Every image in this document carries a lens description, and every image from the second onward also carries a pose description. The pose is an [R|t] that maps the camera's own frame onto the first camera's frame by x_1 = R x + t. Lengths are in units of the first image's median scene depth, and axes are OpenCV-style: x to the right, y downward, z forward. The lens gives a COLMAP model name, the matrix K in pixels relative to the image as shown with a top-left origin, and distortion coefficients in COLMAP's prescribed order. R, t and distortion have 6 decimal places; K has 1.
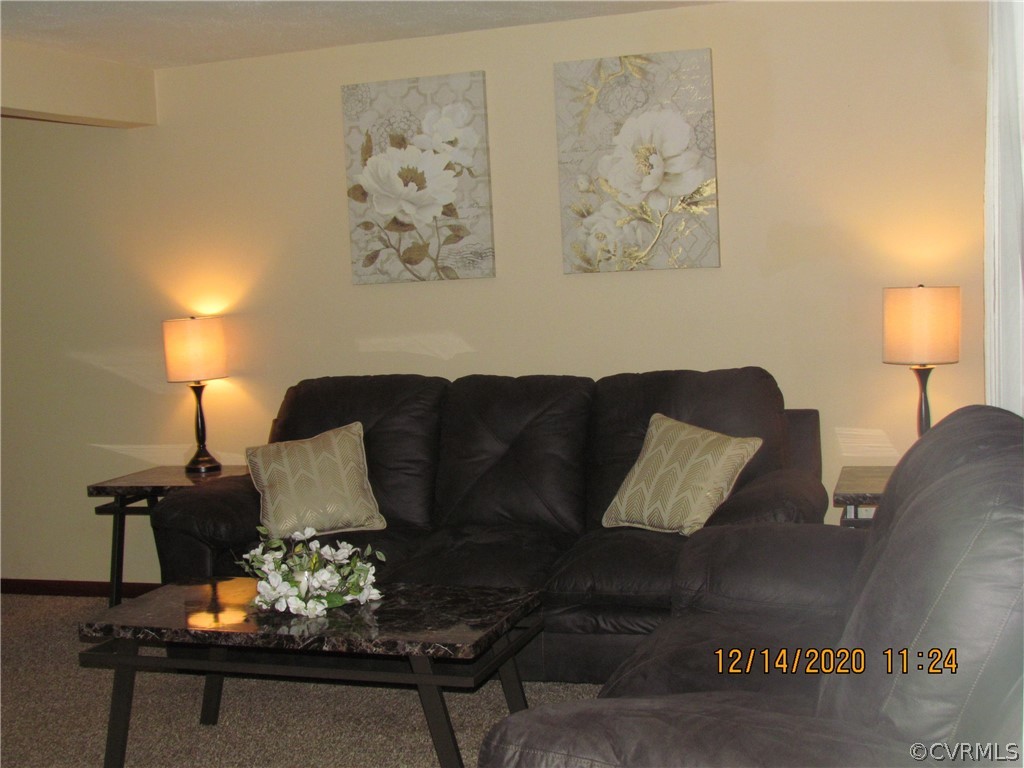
lens RADIAL K [[1315.0, 0, 512.0], [0, 1315.0, 384.0], [0, 0, 1]] dist [-0.088697, 0.052003]
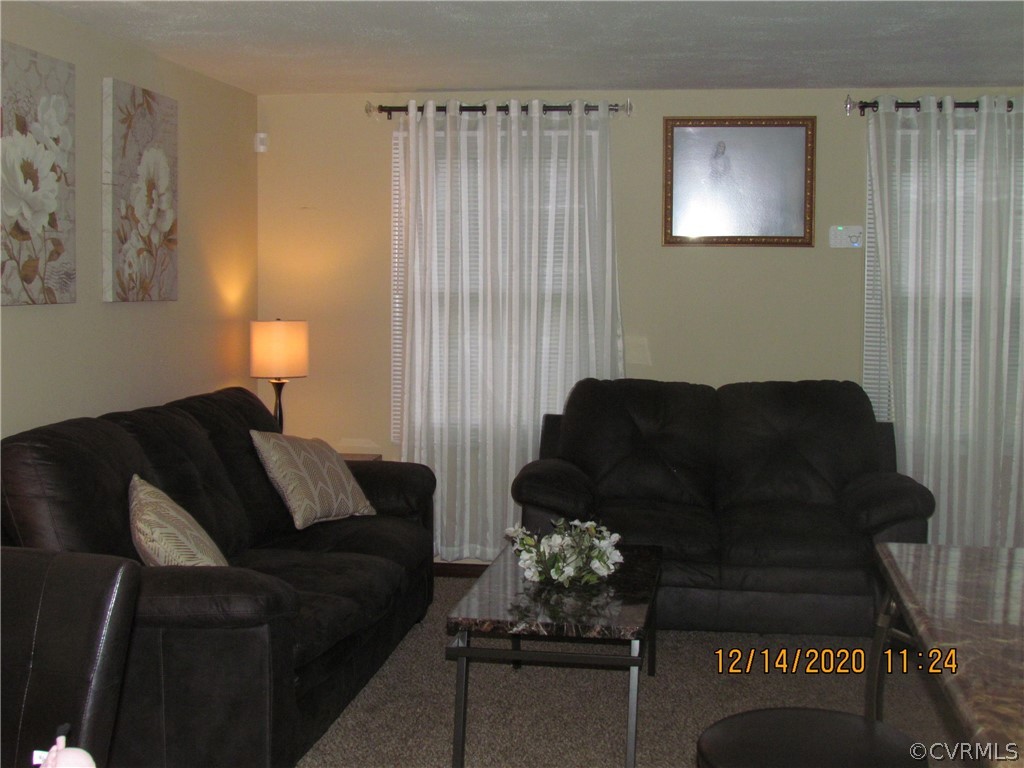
lens RADIAL K [[1315.0, 0, 512.0], [0, 1315.0, 384.0], [0, 0, 1]] dist [-0.088697, 0.052003]
pose [[-0.167368, -0.030358, 0.985427, -0.910282], [0.068086, 0.996784, 0.042271, -0.044194], [-0.983541, 0.074168, -0.164763, 0.858152]]
